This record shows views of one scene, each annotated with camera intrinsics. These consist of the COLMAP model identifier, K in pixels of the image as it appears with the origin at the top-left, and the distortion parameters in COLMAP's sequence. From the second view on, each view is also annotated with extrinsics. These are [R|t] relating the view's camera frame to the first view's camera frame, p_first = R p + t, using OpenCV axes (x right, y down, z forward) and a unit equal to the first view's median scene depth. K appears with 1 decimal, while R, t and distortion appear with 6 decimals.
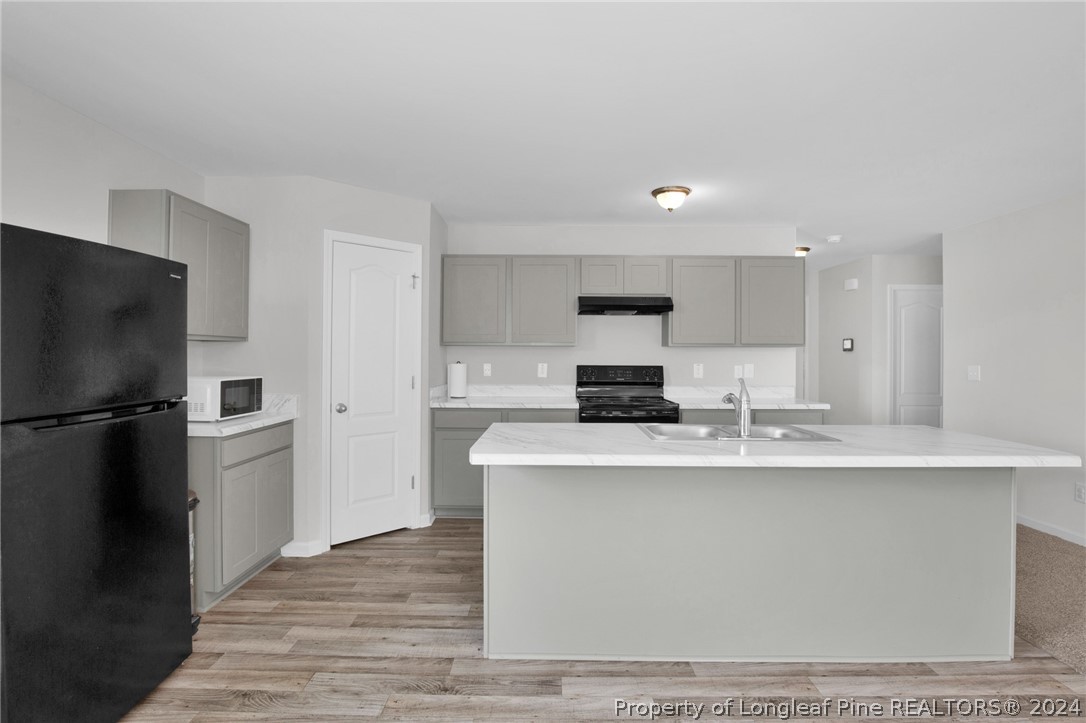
lens RADIAL K [[516.2, 0, 529.4], [0, 516.2, 358.9], [0, 0, 1]] dist [-0.029837, 0.001570]
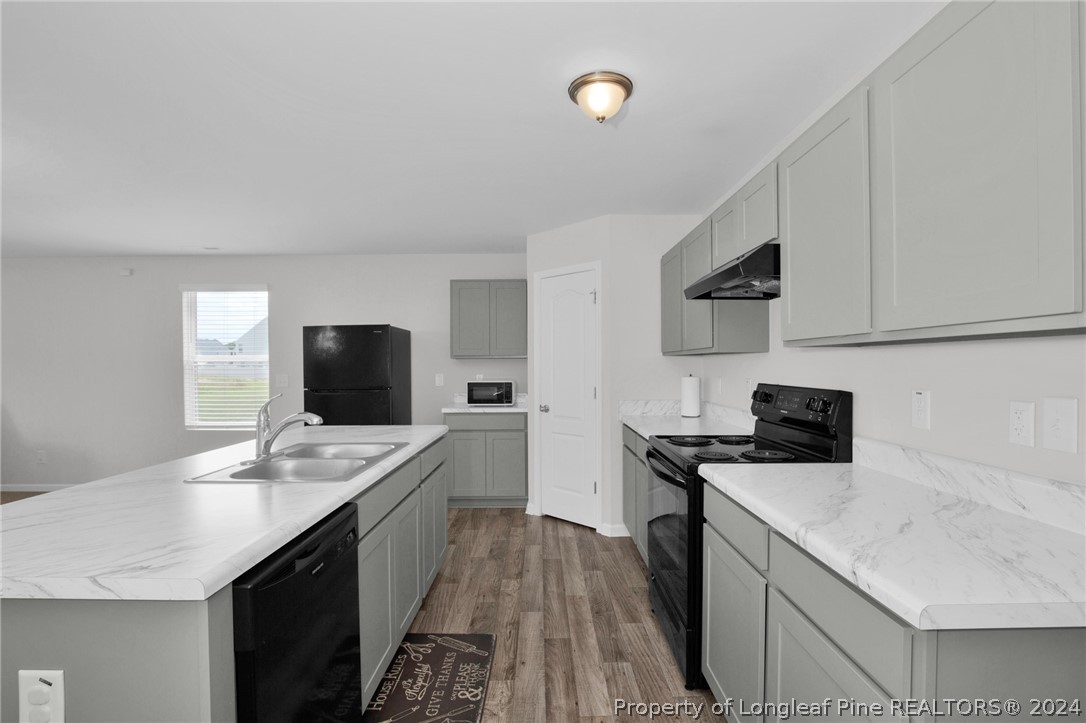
lens RADIAL K [[516.2, 0, 545.8], [0, 516.2, 367.0], [0, 0, 1]] dist [-0.029837, 0.001570]
pose [[0.031261, 0.005069, -0.999498, 0.856491], [0.002701, 0.999983, 0.005156, -0.013319], [0.999508, -0.002861, 0.031247, 0.906034]]
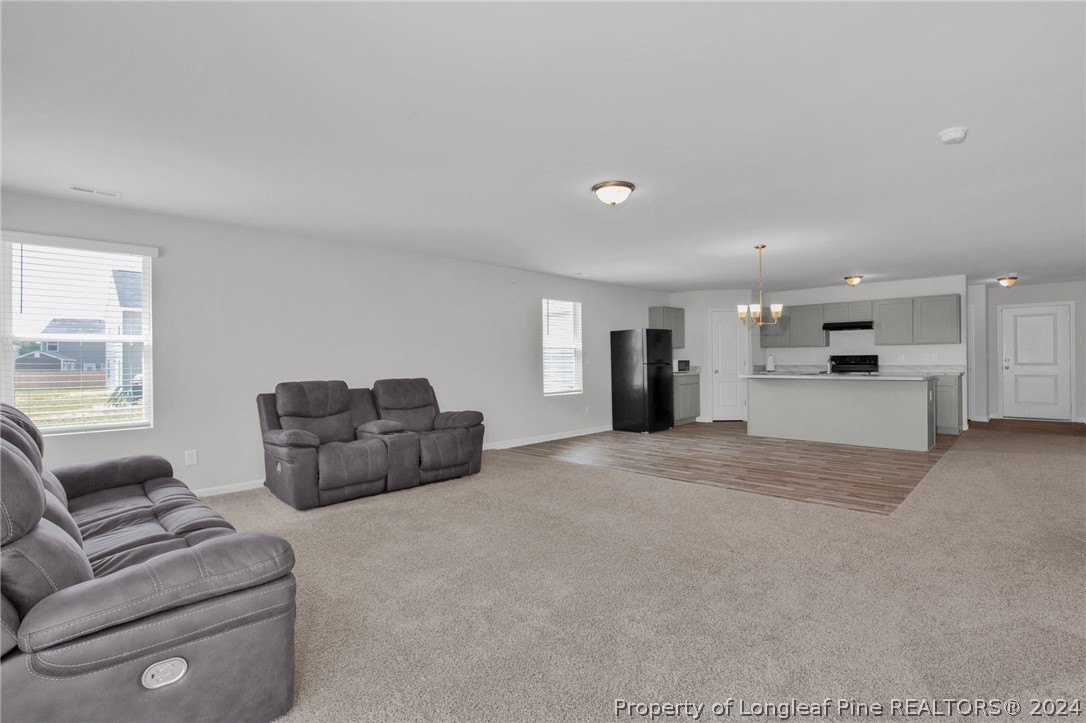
lens RADIAL K [[516.2, 0, 548.4], [0, 516.2, 355.4], [0, 0, 1]] dist [-0.029837, 0.001570]
pose [[0.735149, -0.014148, -0.677758, 0.808757], [0.010305, 0.999900, -0.009694, 0.025255], [0.677828, 0.000142, 0.735221, -1.568393]]
